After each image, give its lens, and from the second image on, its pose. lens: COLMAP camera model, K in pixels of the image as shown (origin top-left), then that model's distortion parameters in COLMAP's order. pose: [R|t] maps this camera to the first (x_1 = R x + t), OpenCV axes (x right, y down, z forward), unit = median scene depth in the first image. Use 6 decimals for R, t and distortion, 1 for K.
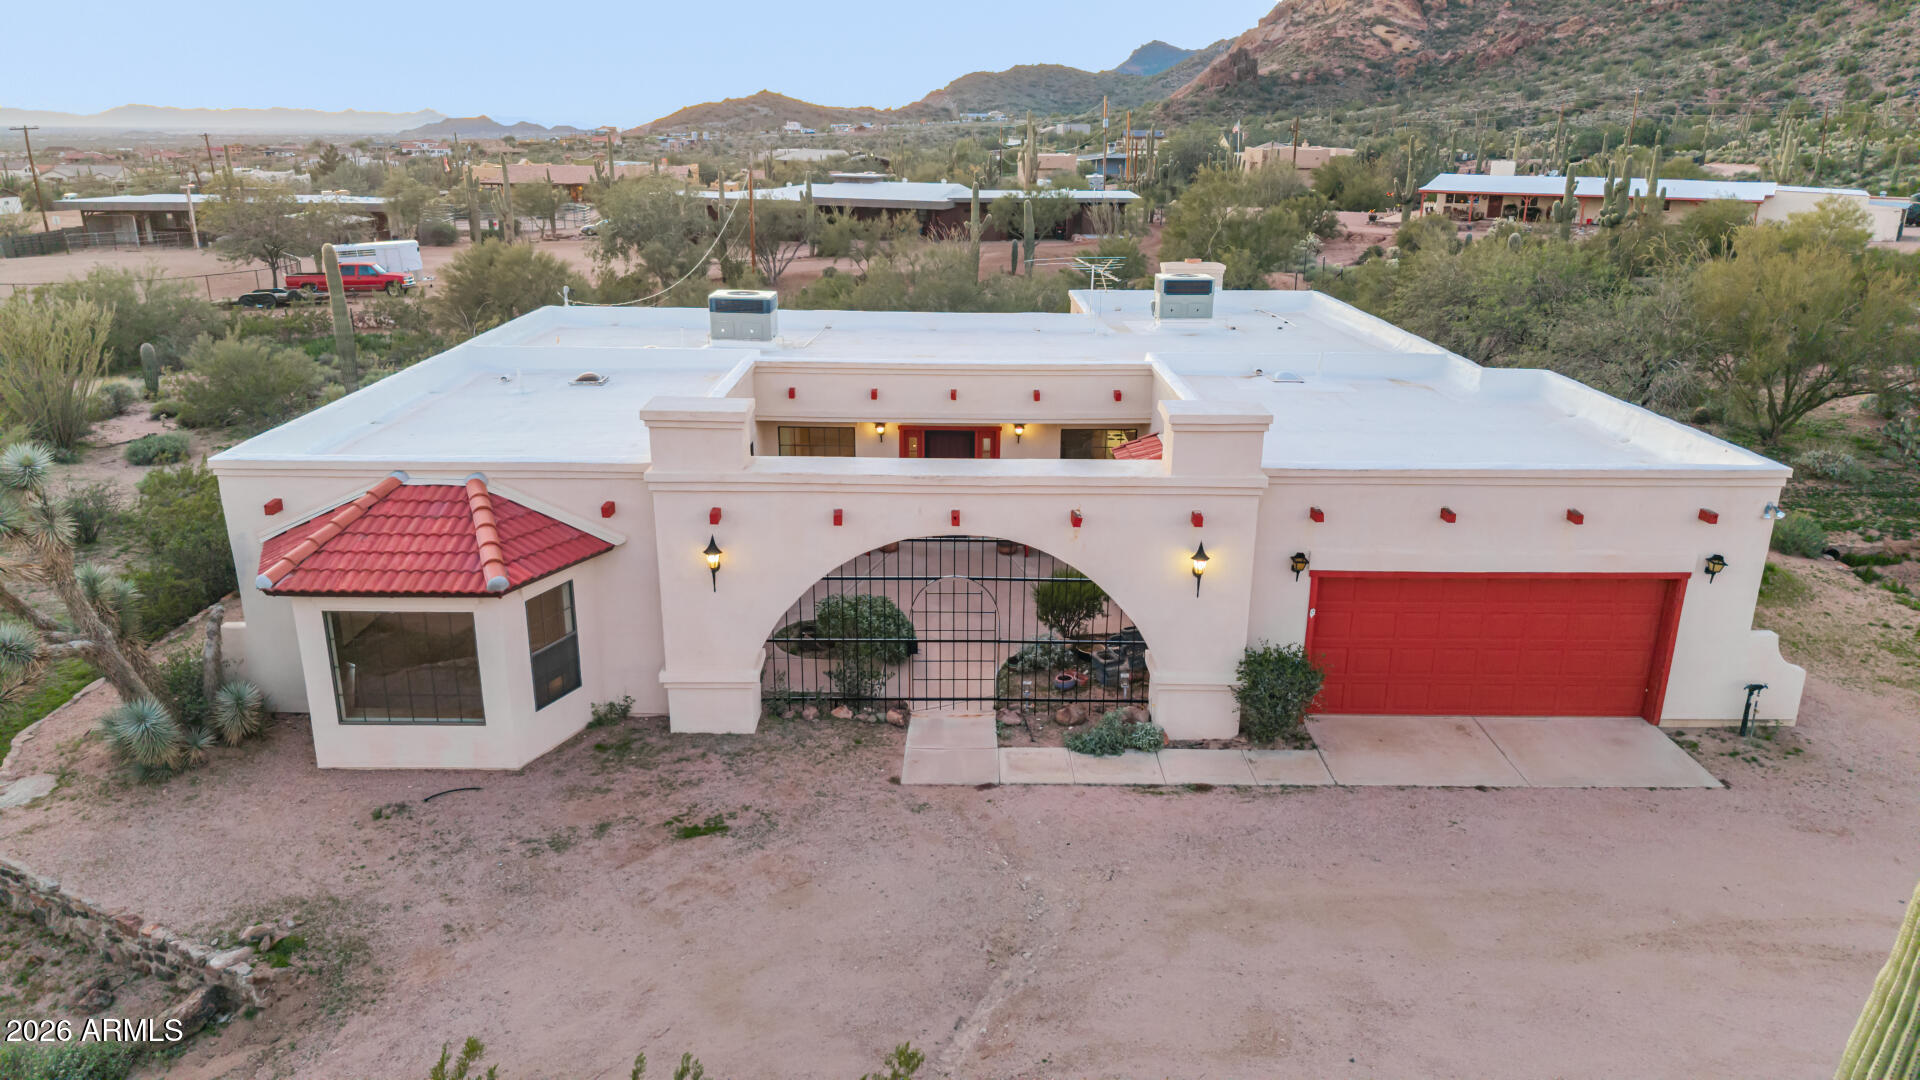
lens RADIAL K [[1279.2, 0, 959.2], [0, 1279.2, 525.4], [0, 0, 1]] dist [0.039909, -0.043771]
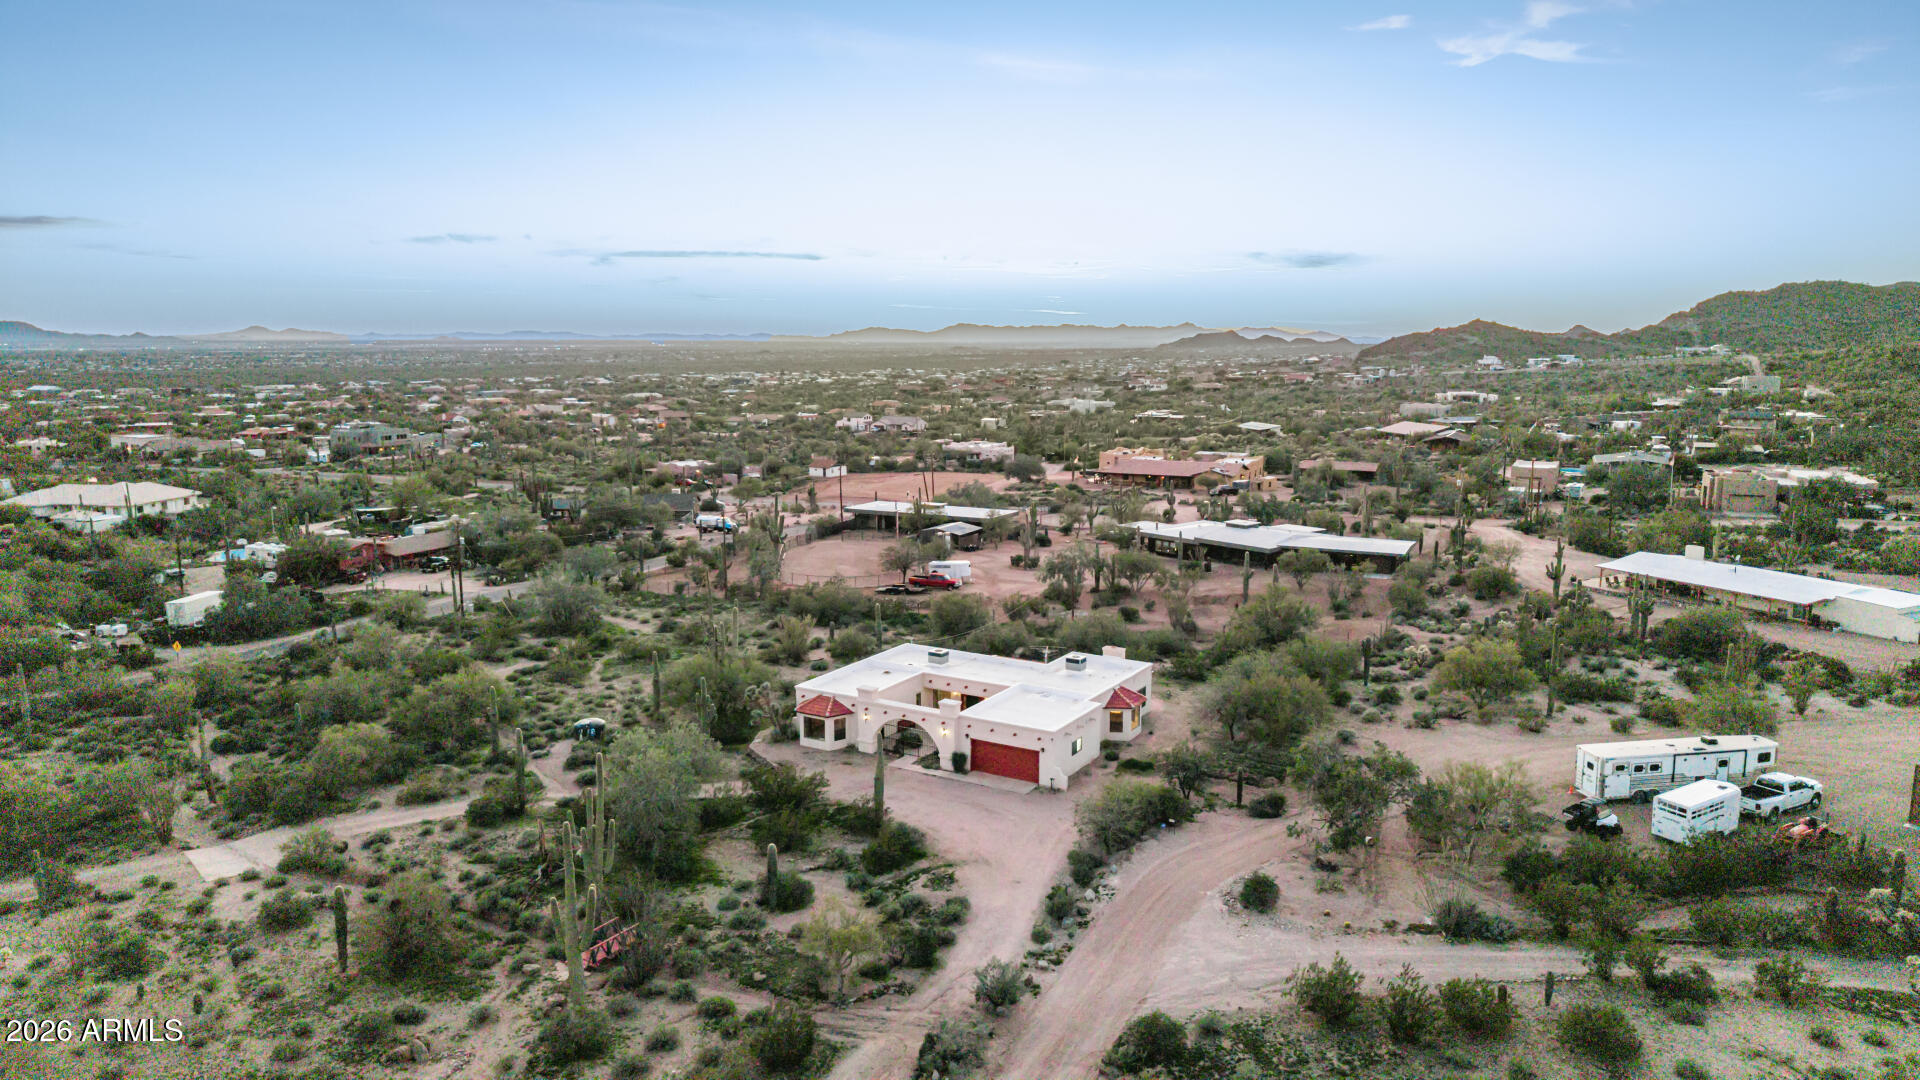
lens RADIAL K [[1279.2, 0, 947.8], [0, 1279.2, 532.3], [0, 0, 1]] dist [0.039909, -0.043771]
pose [[0.849624, 0.067606, -0.523037, 2.578753], [-0.144651, 0.983589, -0.107837, -0.188318], [0.507163, 0.167279, 0.845460, -3.140820]]
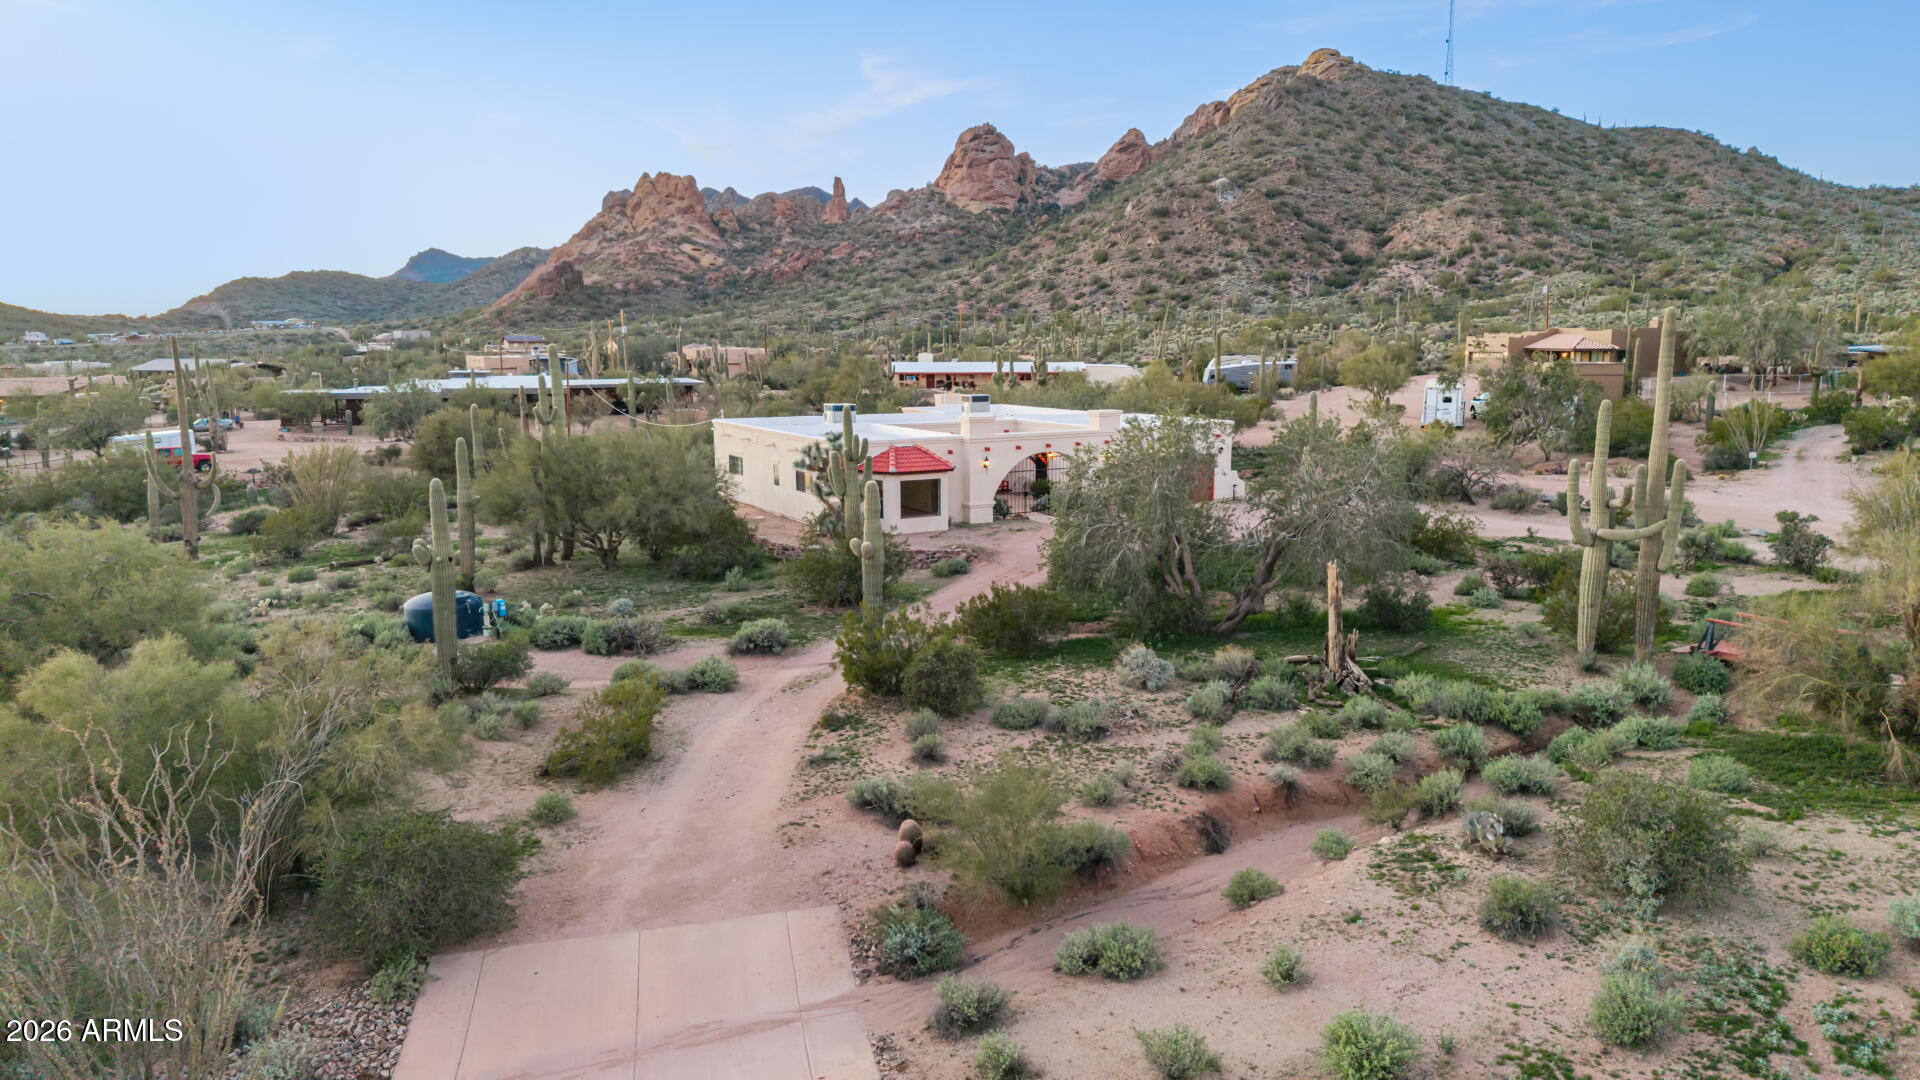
lens RADIAL K [[1279.2, 0, 953.0], [0, 1279.2, 572.5], [0, 0, 1]] dist [0.039909, -0.043771]
pose [[0.866540, -0.103653, 0.488226, -1.717760], [0.159137, 0.984522, -0.073428, 0.480689], [-0.473058, 0.141324, 0.869623, -1.587163]]
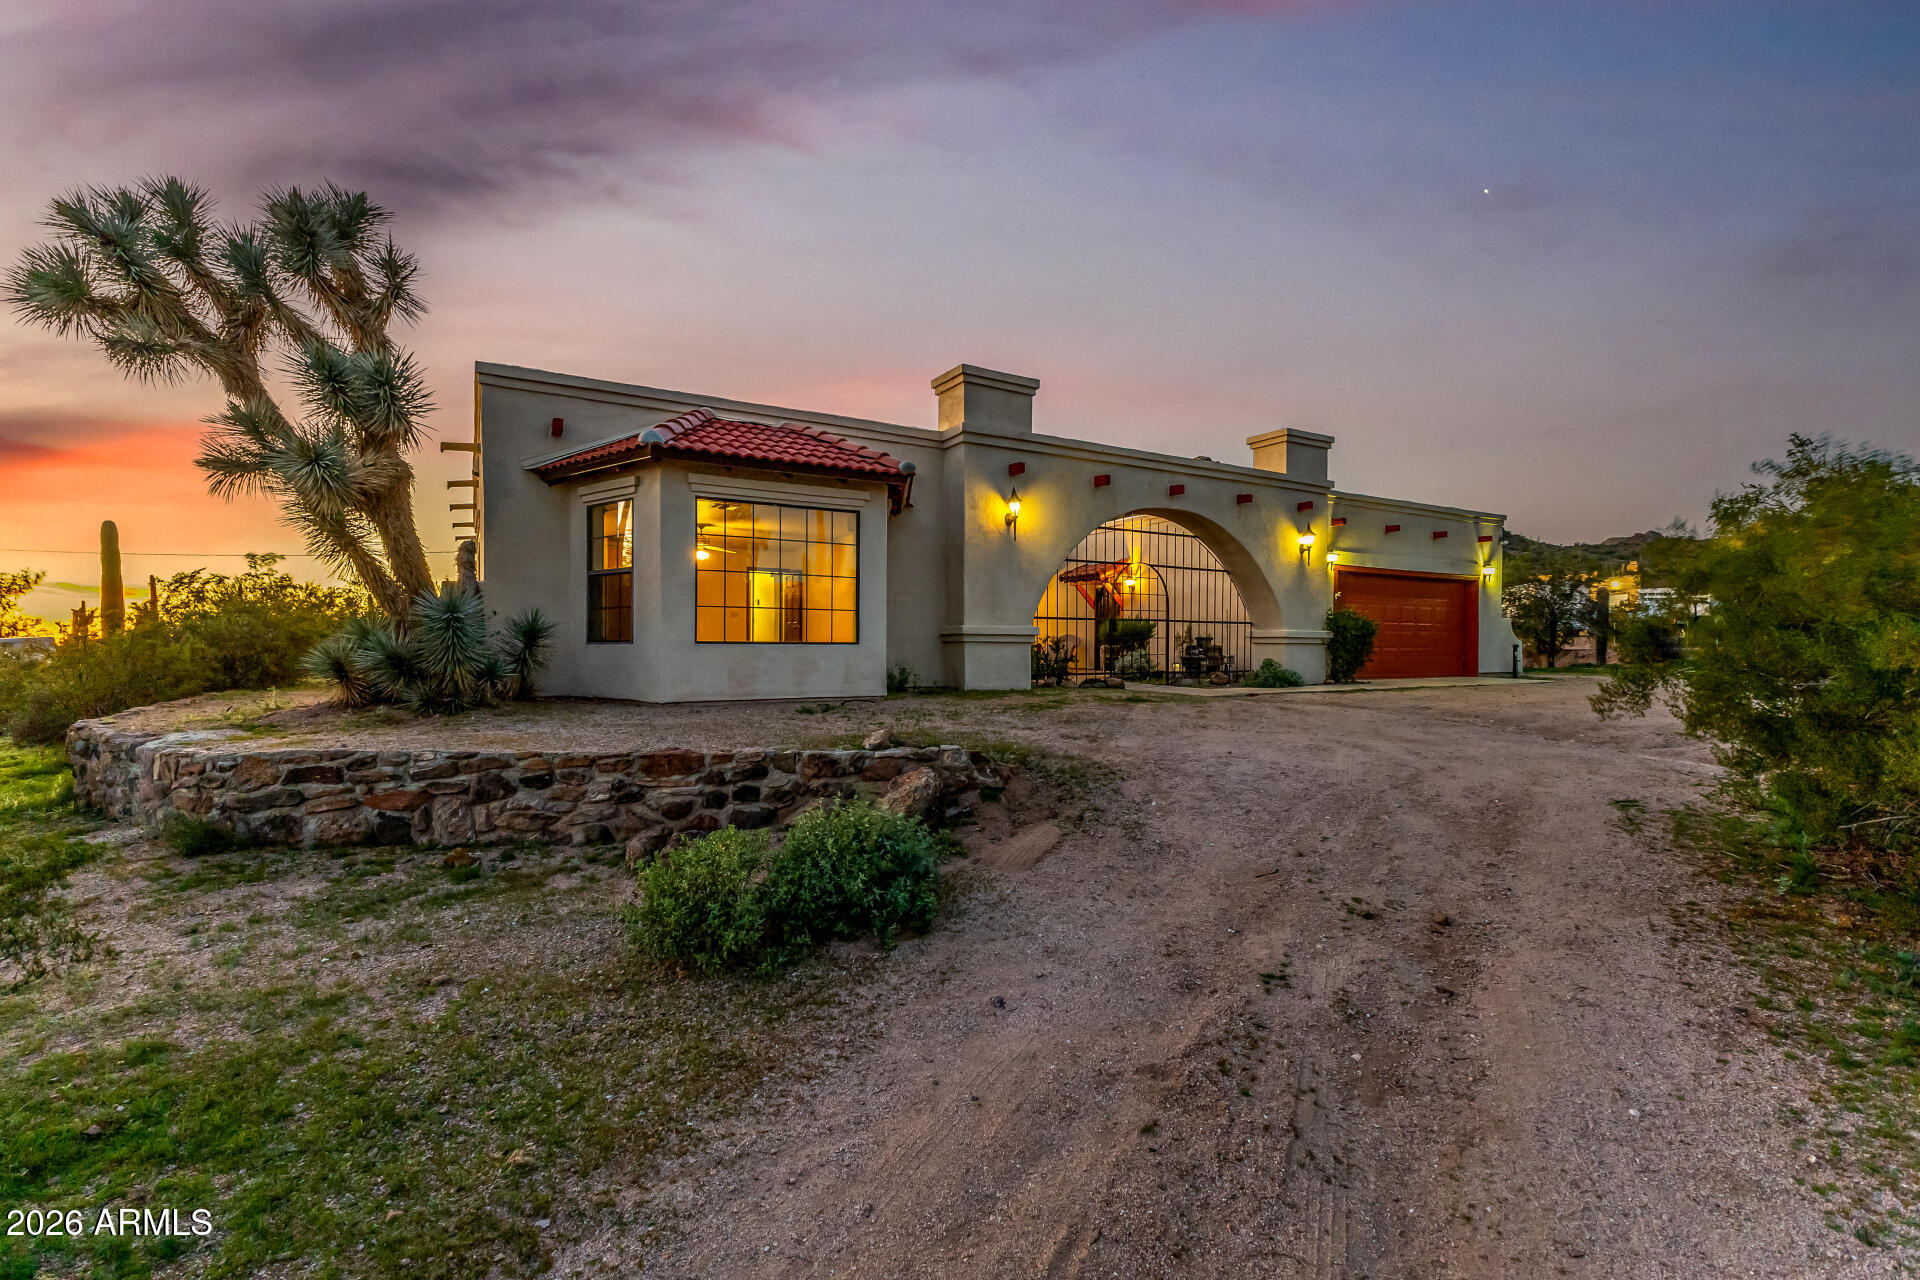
lens RADIAL K [[822.7, 0, 940.5], [0, 822.7, 646.9], [0, 0, 1]] dist [0.012304, -0.004889]
pose [[0.875957, -0.005039, 0.482364, -0.537800], [0.144599, 0.956707, -0.252592, 0.281713], [-0.460208, 0.291009, 0.838762, 0.435693]]
